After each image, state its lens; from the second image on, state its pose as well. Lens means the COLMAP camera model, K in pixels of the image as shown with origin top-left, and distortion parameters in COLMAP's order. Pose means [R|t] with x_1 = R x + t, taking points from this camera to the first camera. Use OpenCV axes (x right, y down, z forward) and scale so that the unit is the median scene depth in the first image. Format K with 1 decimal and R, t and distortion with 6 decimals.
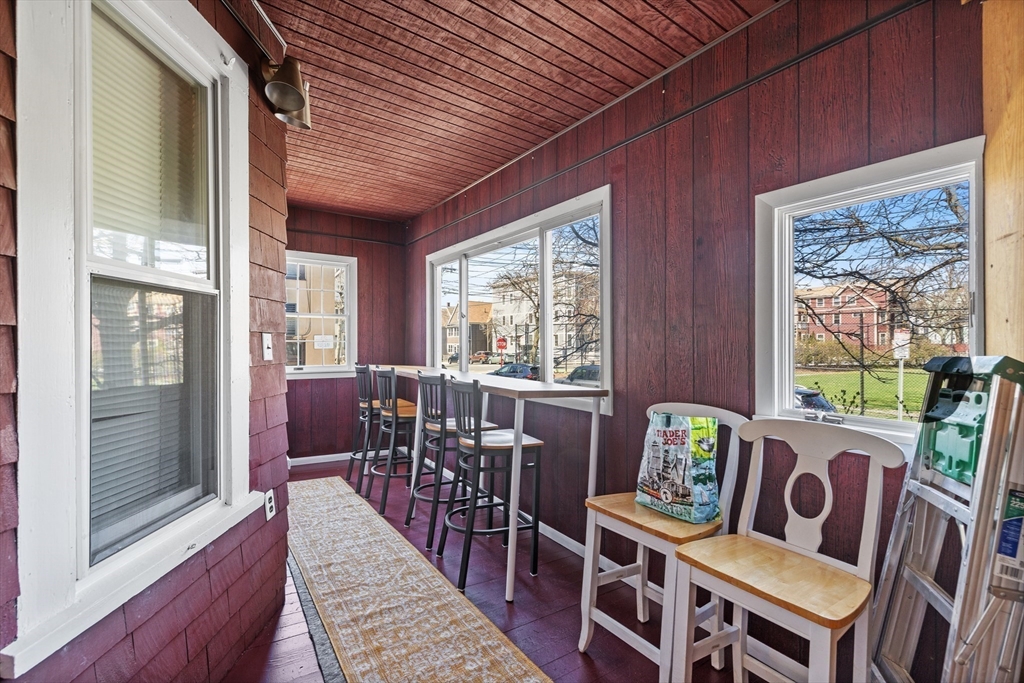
lens RADIAL K [[438.6, 0, 509.0], [0, 438.6, 327.6], [0, 0, 1]] dist [0.000146, -0.000156]
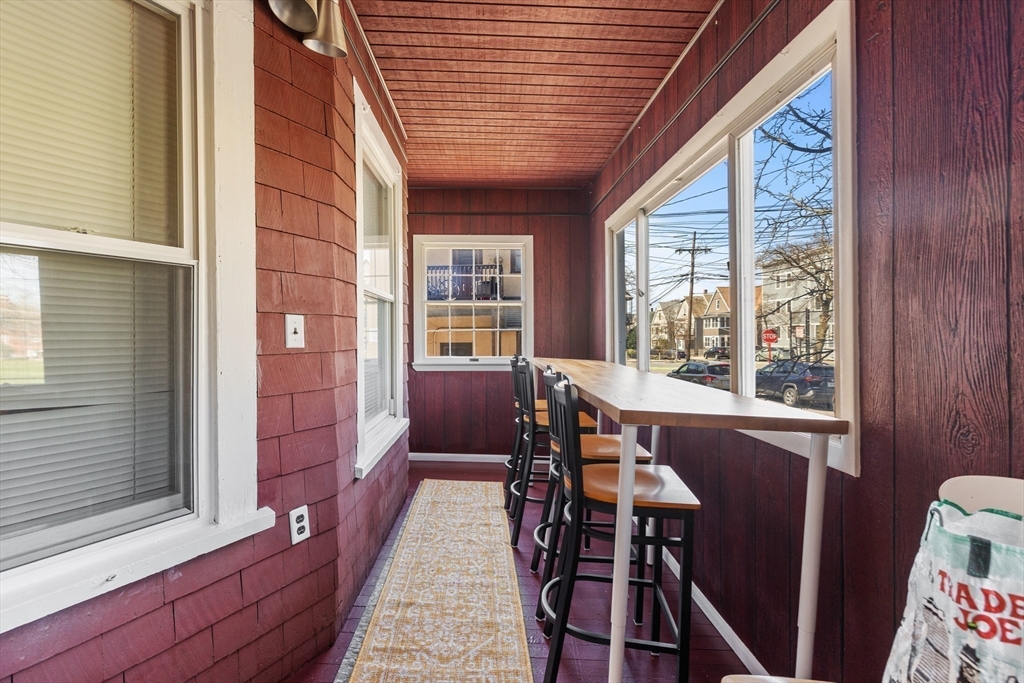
lens RADIAL K [[448.9, 0, 509.9], [0, 448.9, 329.4], [0, 0, 1]] dist [-0.000276, -0.000293]
pose [[0.841688, -0.009638, -0.539879, 0.148995], [0.020244, 0.999701, 0.013714, 0.023457], [0.539585, -0.022473, 0.841631, 0.323502]]
